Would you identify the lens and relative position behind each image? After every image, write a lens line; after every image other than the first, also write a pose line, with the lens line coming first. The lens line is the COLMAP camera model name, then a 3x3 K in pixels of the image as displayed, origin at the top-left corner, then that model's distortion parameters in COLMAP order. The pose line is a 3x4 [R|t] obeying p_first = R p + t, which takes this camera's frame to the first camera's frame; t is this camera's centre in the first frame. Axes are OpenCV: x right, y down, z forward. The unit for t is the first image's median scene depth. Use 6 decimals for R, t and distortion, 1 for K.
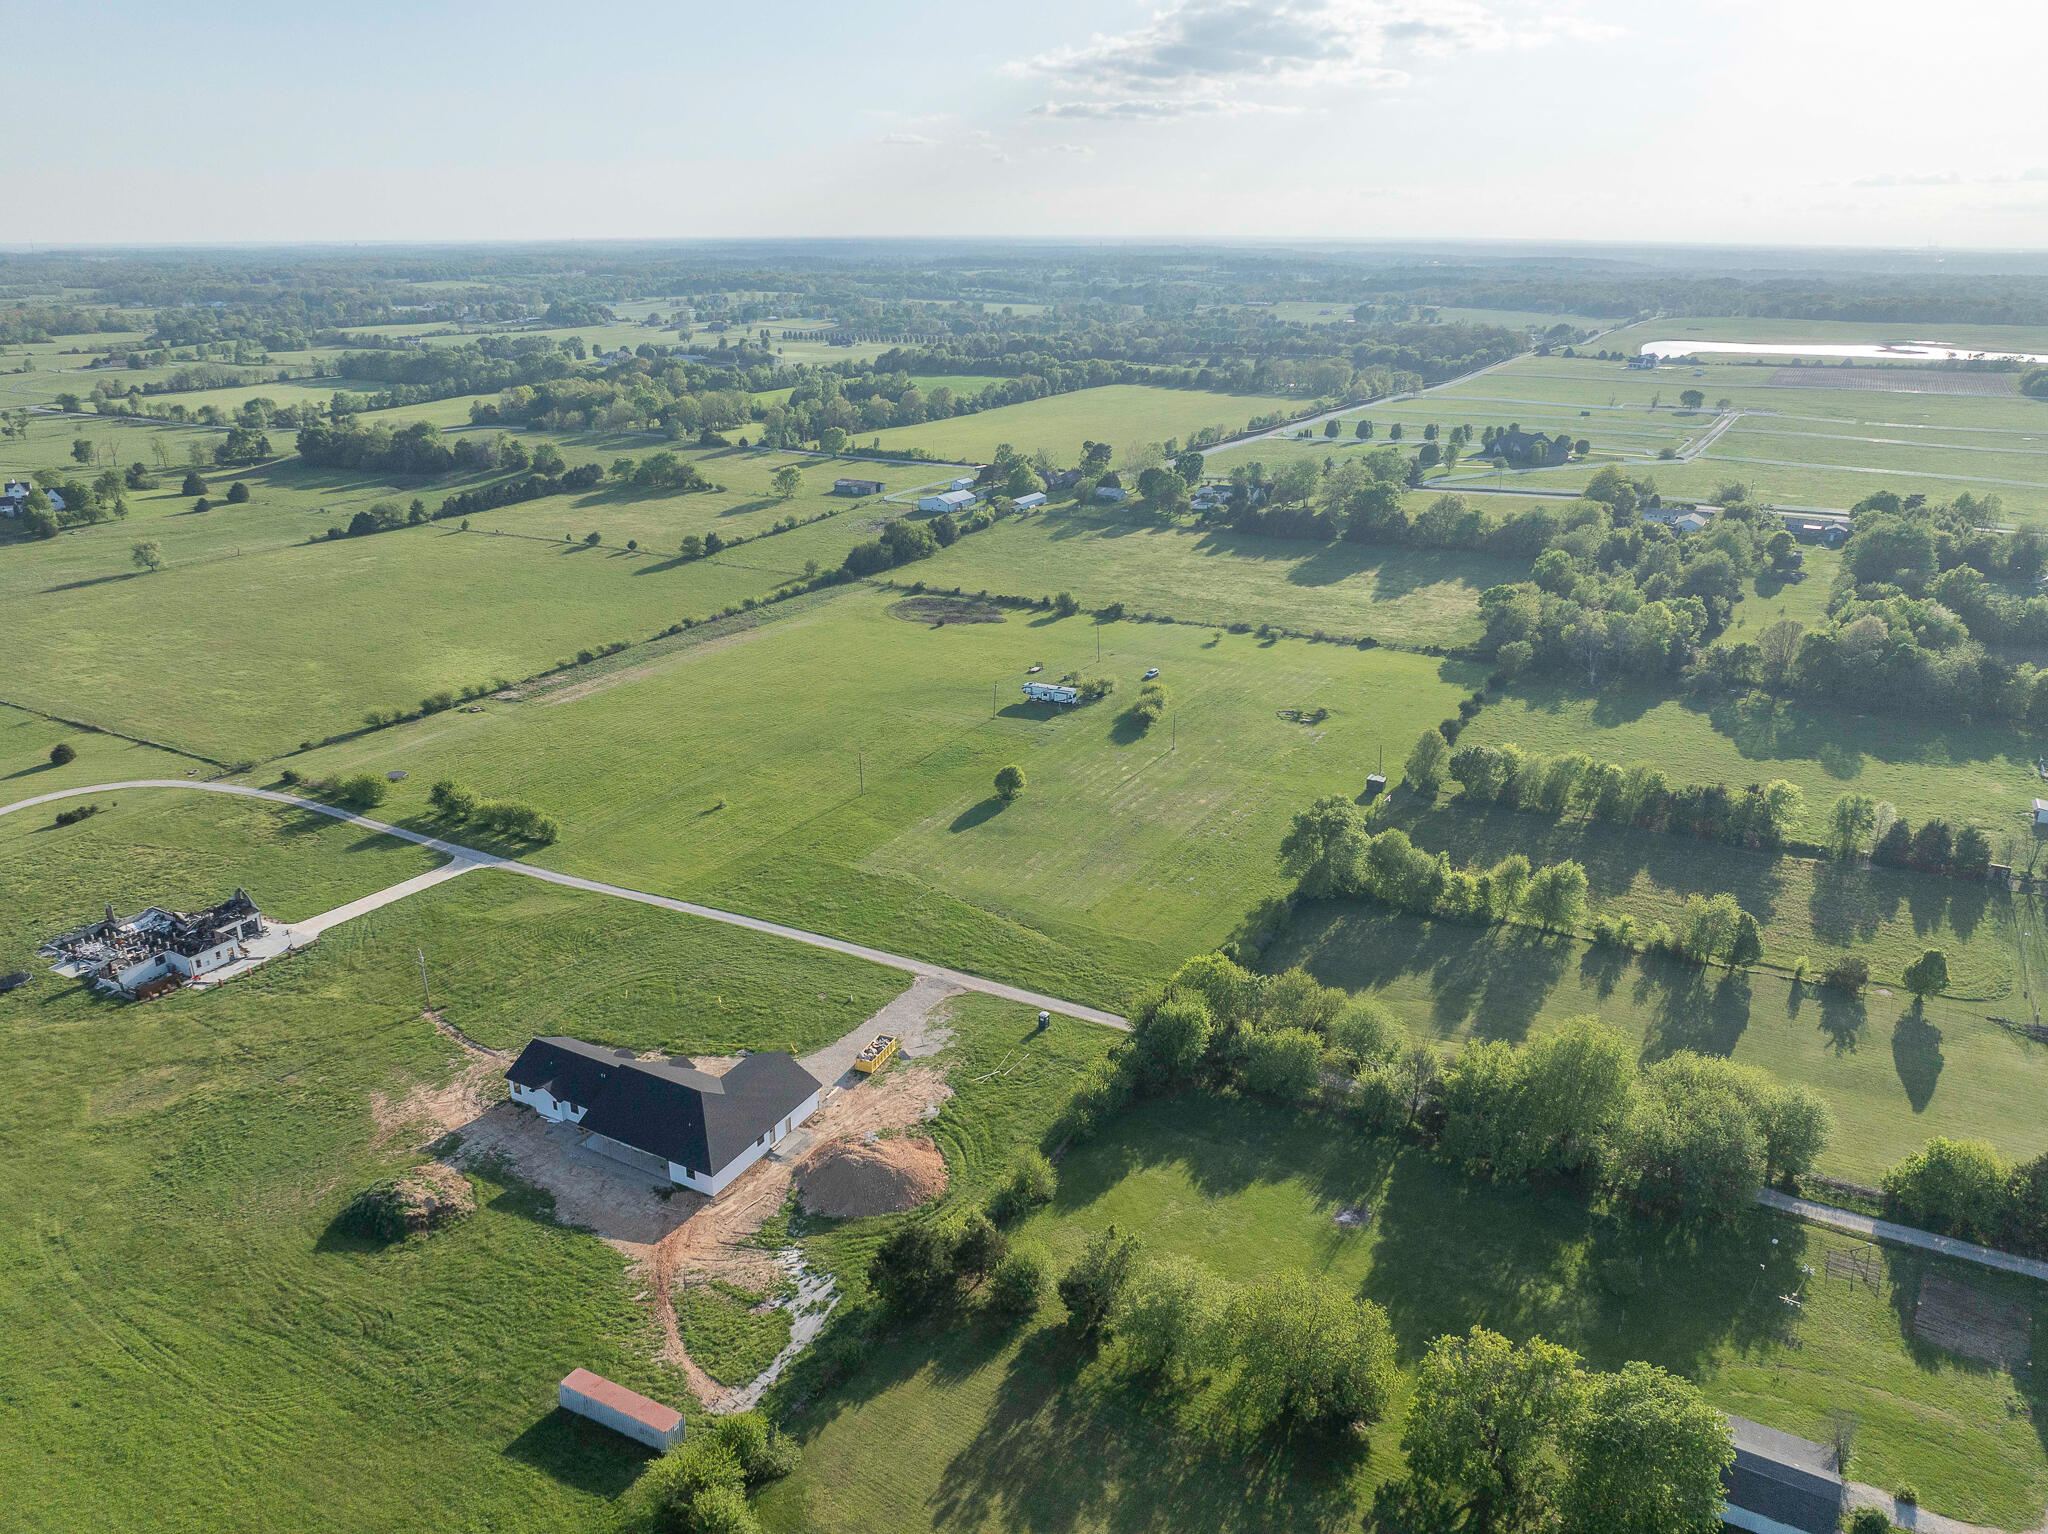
lens RADIAL K [[1439.8, 0, 1024.2], [0, 1439.8, 769.9], [0, 0, 1]] dist [-0.046301, 0.017450]
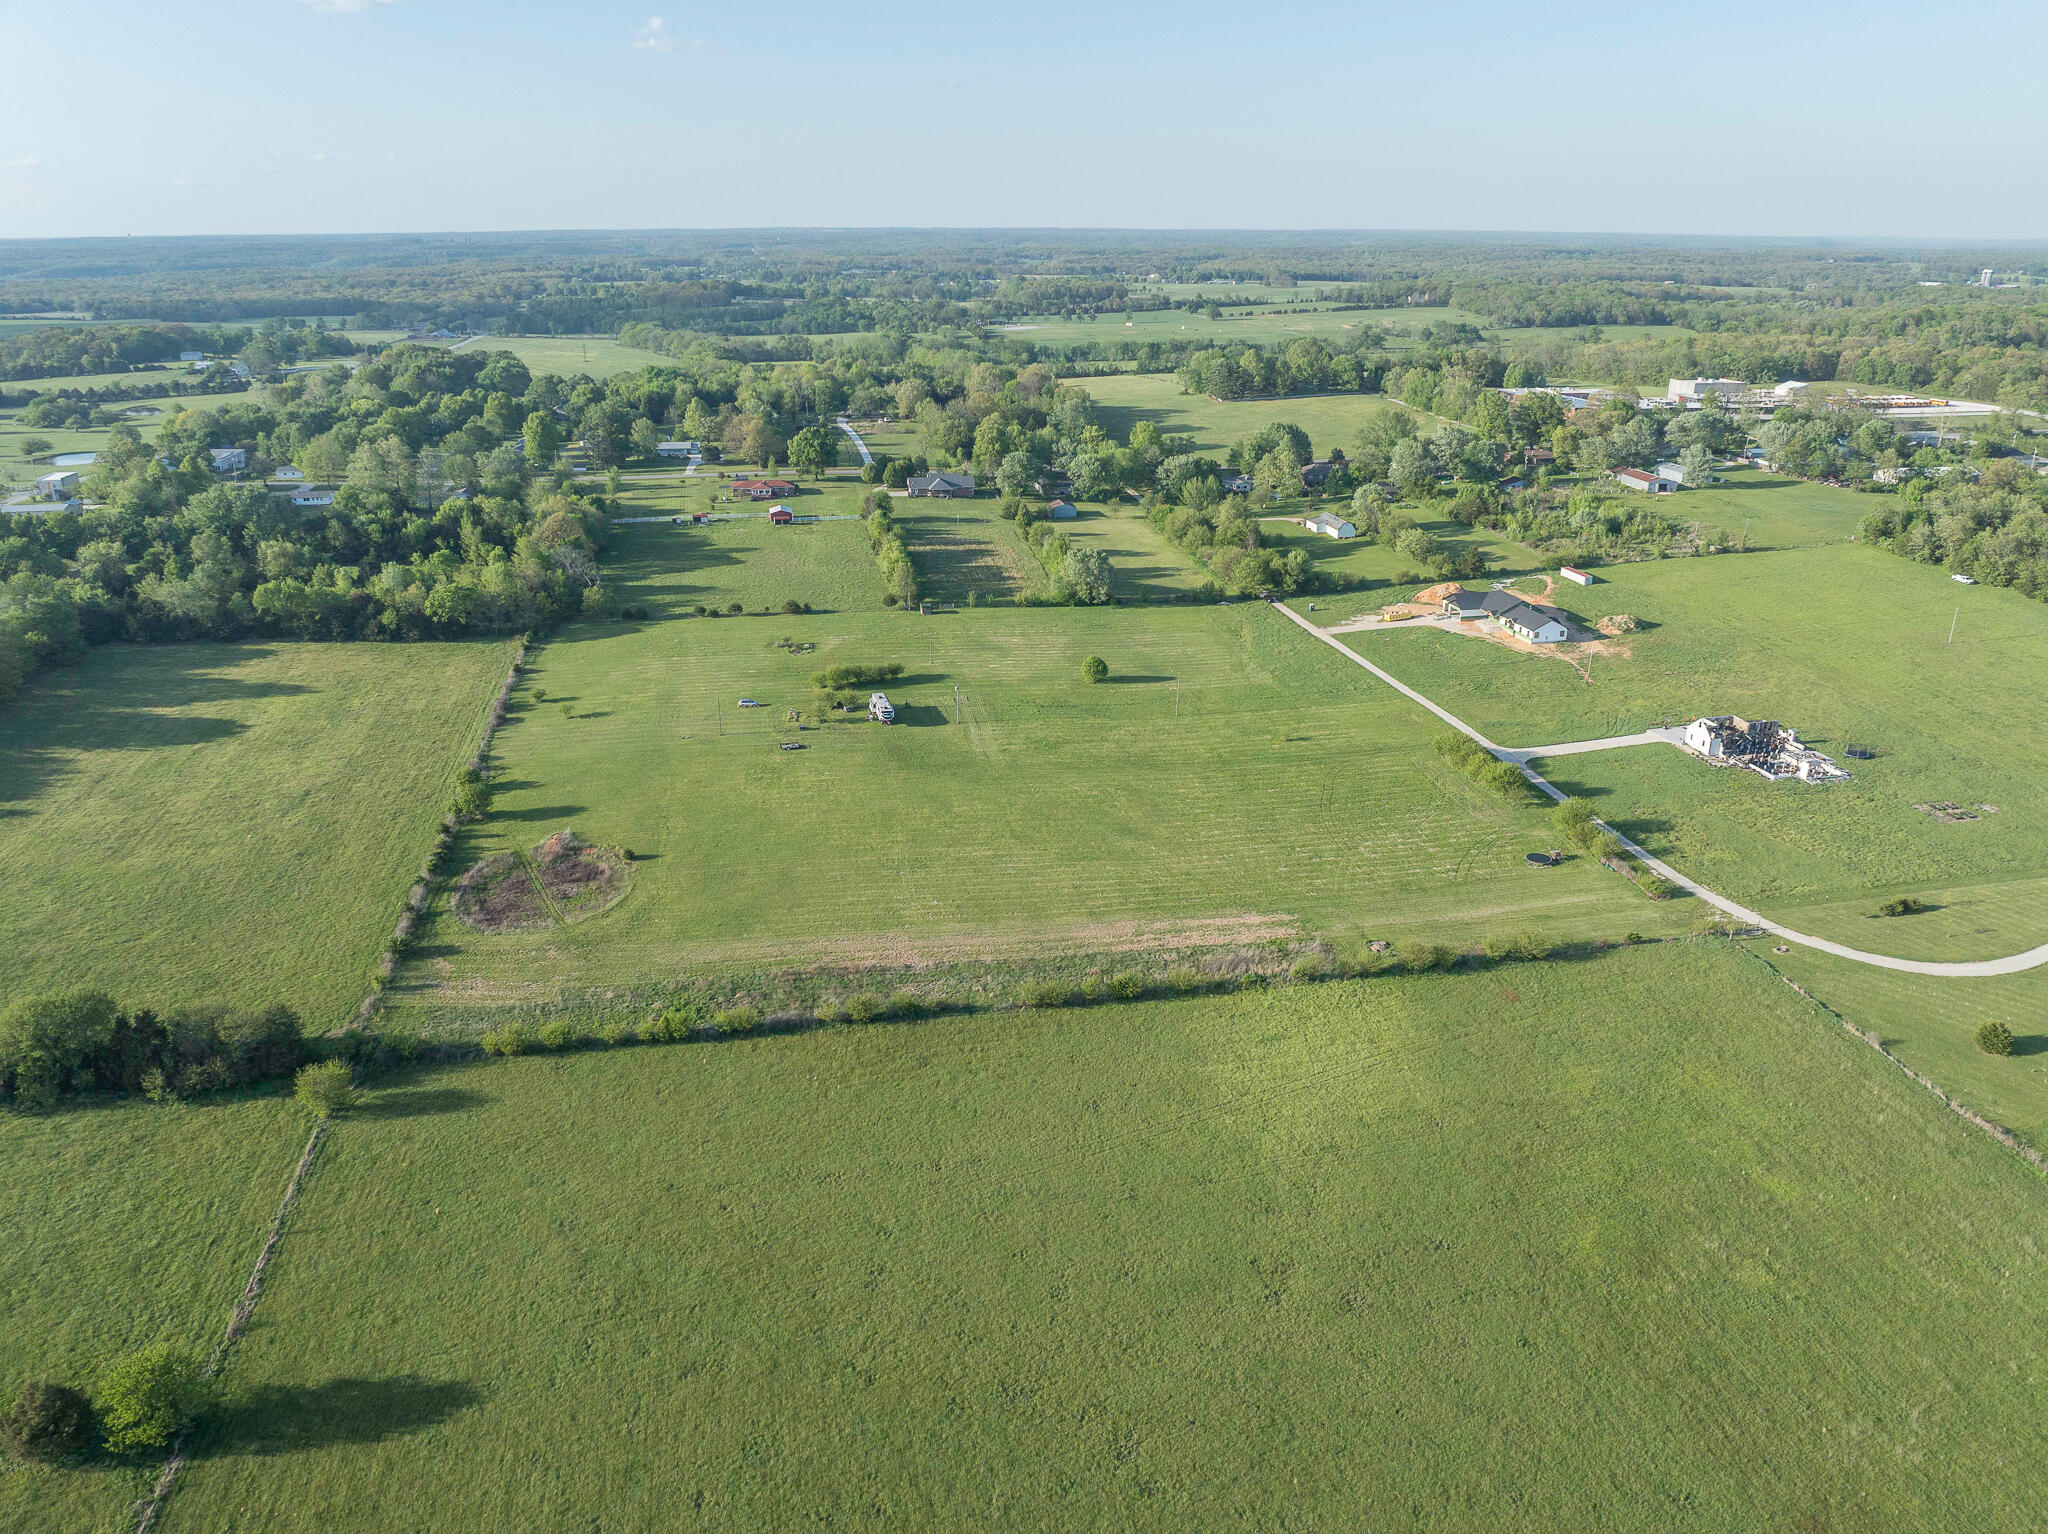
lens RADIAL K [[1439.8, 0, 1036.1], [0, 1439.8, 763.8], [0, 0, 1]] dist [-0.046301, 0.017450]
pose [[-0.658056, -0.269045, 0.703262, -0.849965], [0.261652, 0.794075, 0.548620, -0.606825], [-0.706046, 0.545032, -0.452149, 1.606555]]
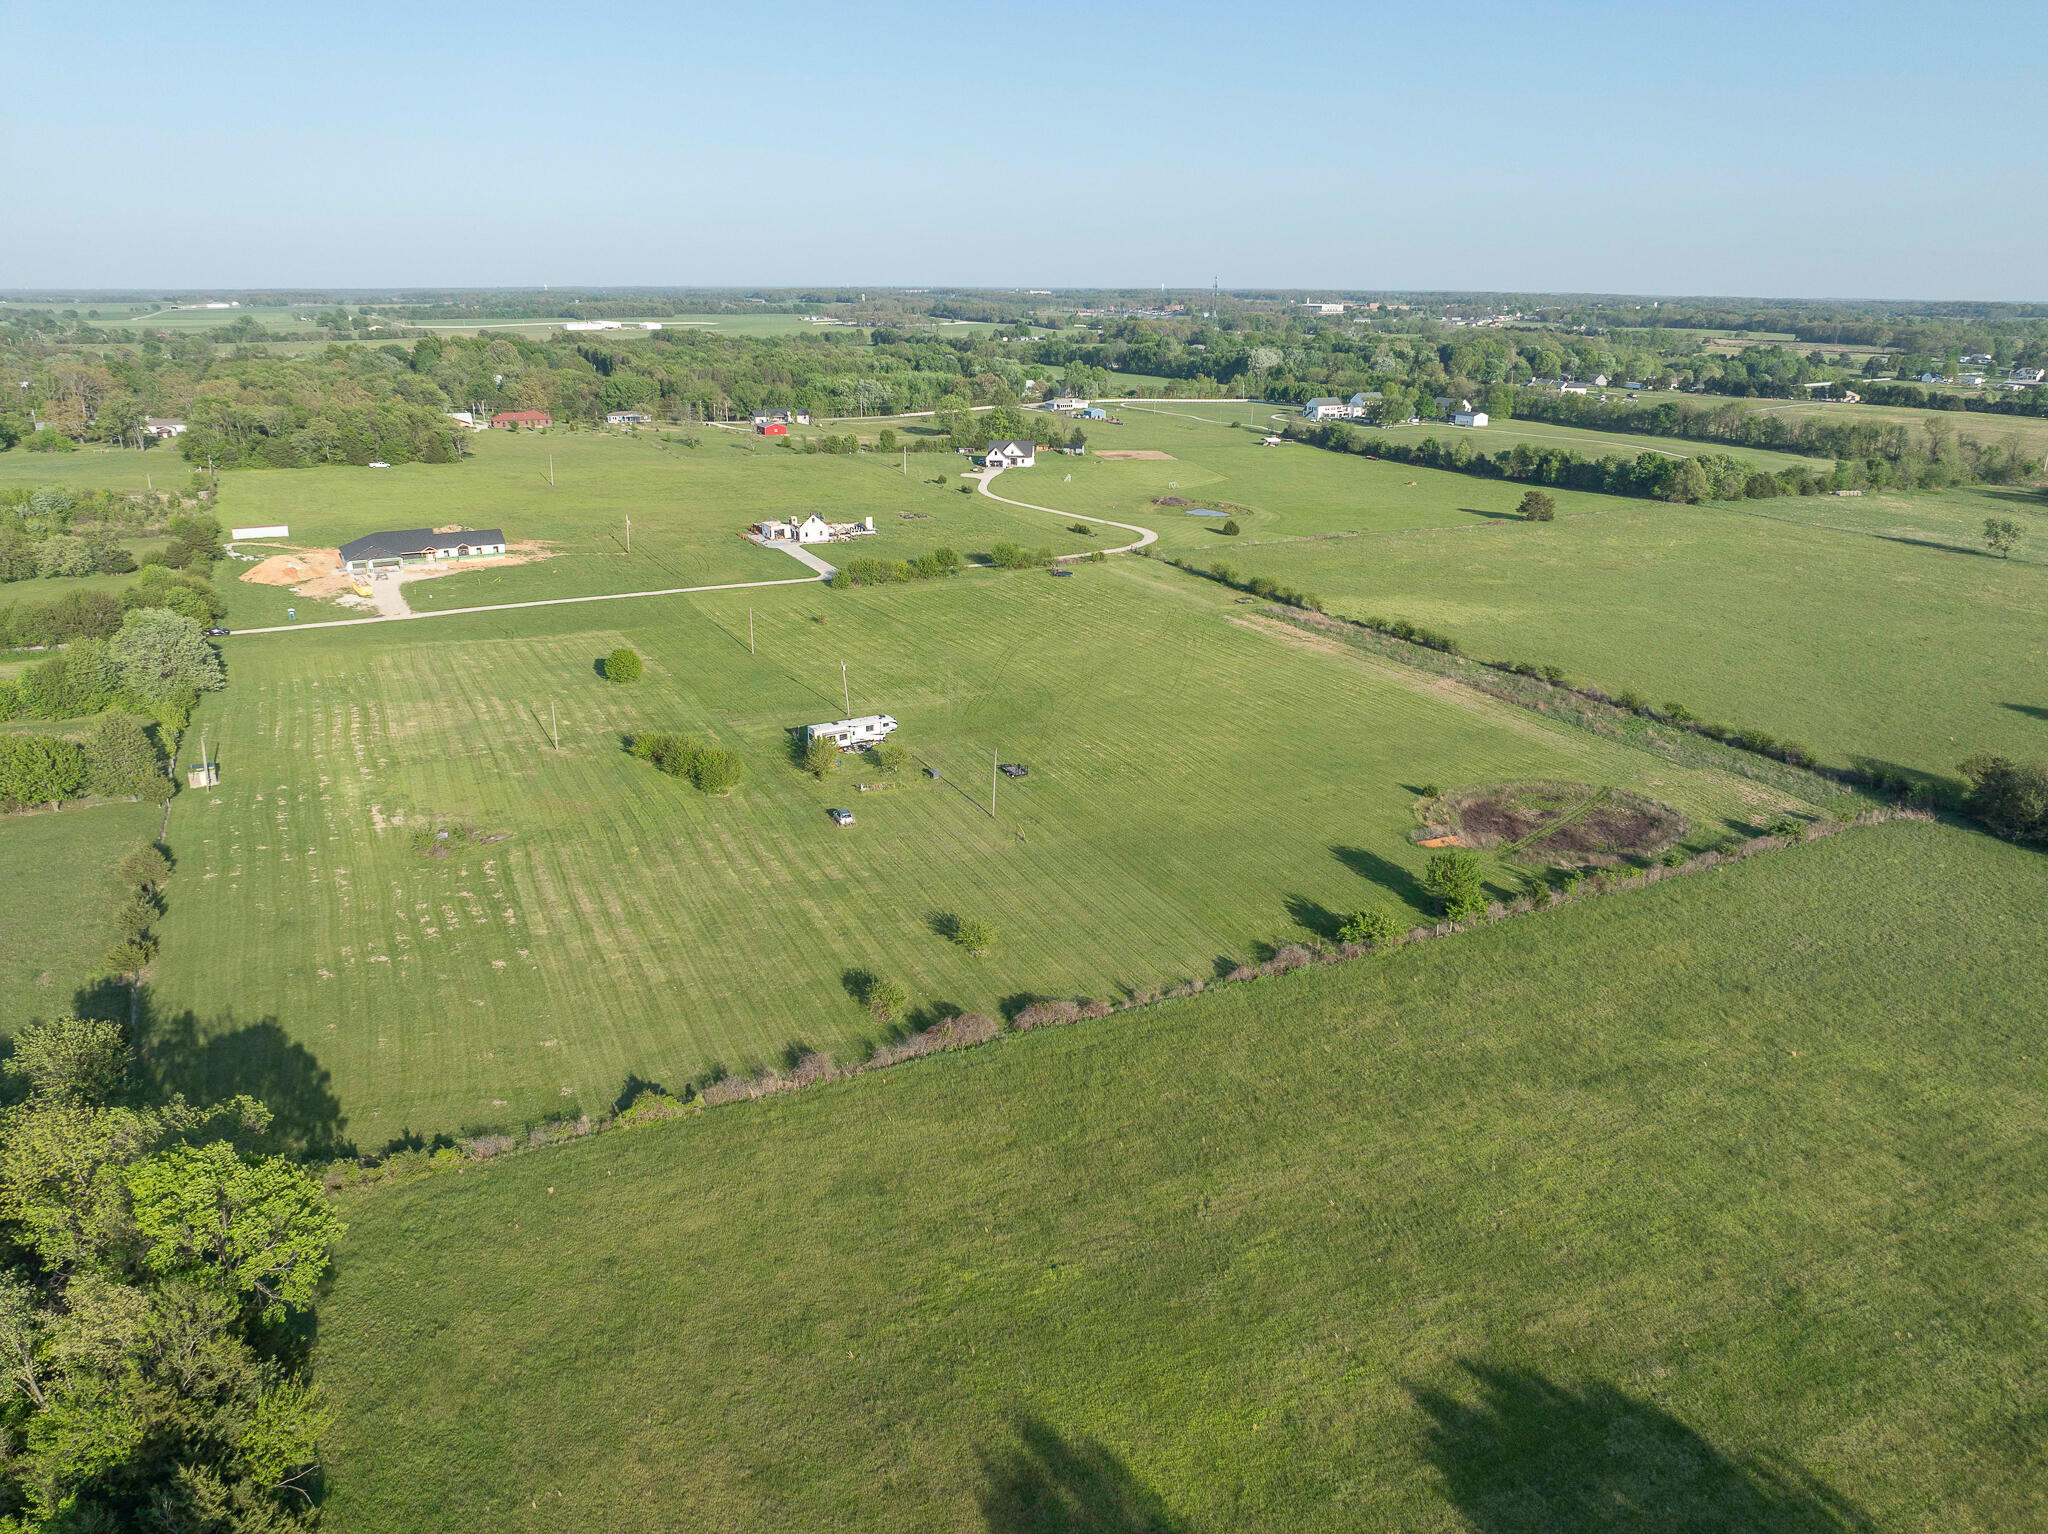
lens RADIAL K [[1439.8, 0, 1023.5], [0, 1439.8, 755.5], [0, 0, 1]] dist [-0.046301, 0.017450]
pose [[-0.536663, 0.260231, -0.802666, 0.557344], [-0.301022, 0.829618, 0.470233, -0.418886], [0.788275, 0.493977, -0.366890, 1.503989]]
